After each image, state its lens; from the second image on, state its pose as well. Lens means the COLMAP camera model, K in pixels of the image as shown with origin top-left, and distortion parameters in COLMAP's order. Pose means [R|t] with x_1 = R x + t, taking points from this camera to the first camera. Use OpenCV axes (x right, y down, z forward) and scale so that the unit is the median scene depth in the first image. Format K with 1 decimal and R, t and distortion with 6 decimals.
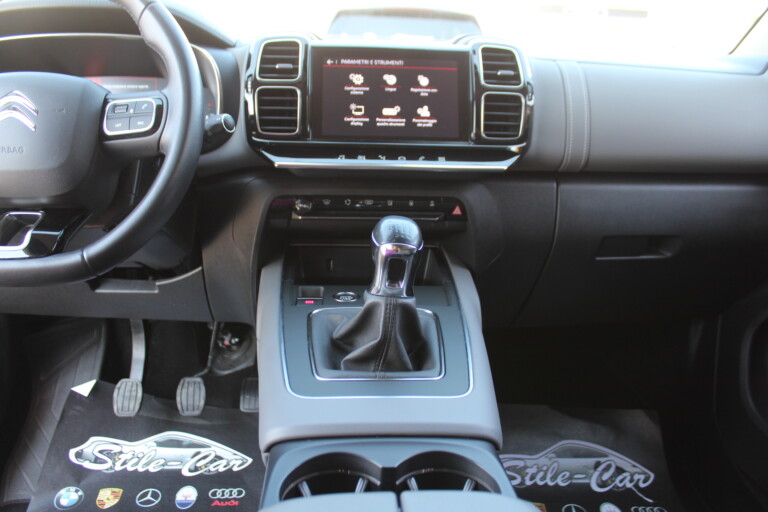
lens RADIAL K [[640.3, 0, 384.4], [0, 640.3, 255.5], [0, 0, 1]] dist [-0.165982, 0.148838]
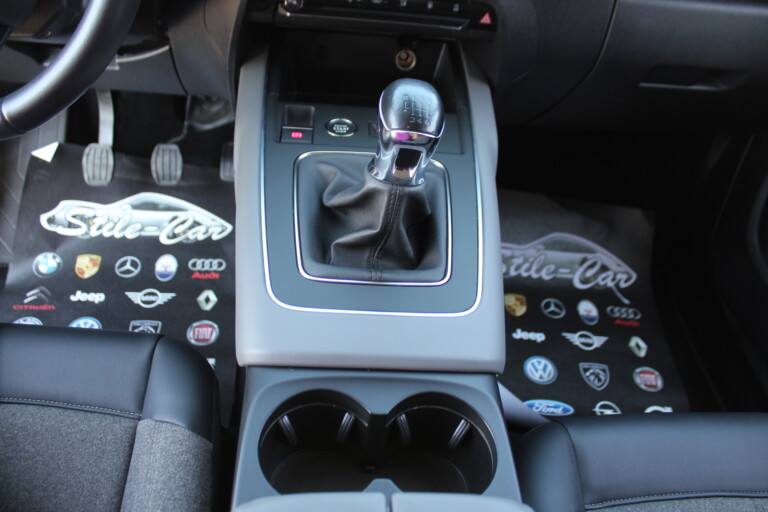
lens RADIAL K [[640.3, 0, 386.5], [0, 640.3, 256.8], [0, 0, 1]] dist [-0.165982, 0.148838]
pose [[0.996131, 0.076068, 0.044015, -0.022151], [-0.087830, 0.879260, 0.468174, -0.163811], [-0.003088, -0.470229, 0.882539, 0.170298]]
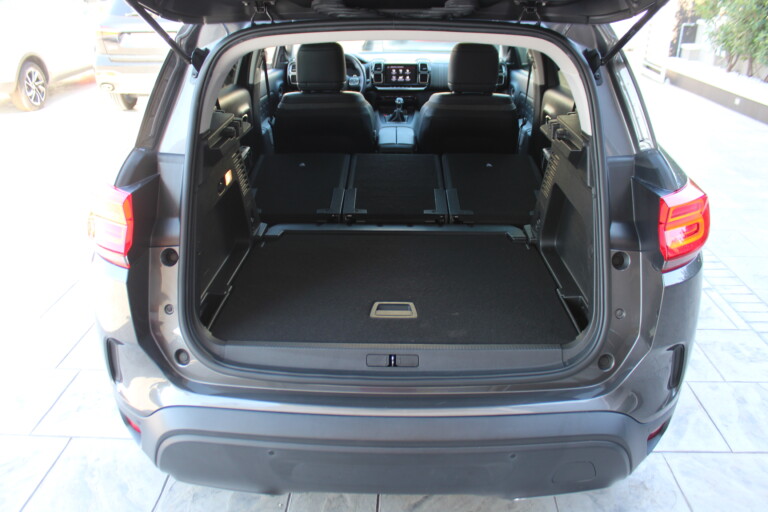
lens RADIAL K [[640.3, 0, 380.3], [0, 640.3, 261.0], [0, 0, 1]] dist [-0.165982, 0.148838]
pose [[0.996444, 0.010339, -0.083622, 0.258731], [0.002425, 0.988513, 0.151117, 0.410351], [0.084224, -0.150782, 0.984973, -3.796853]]
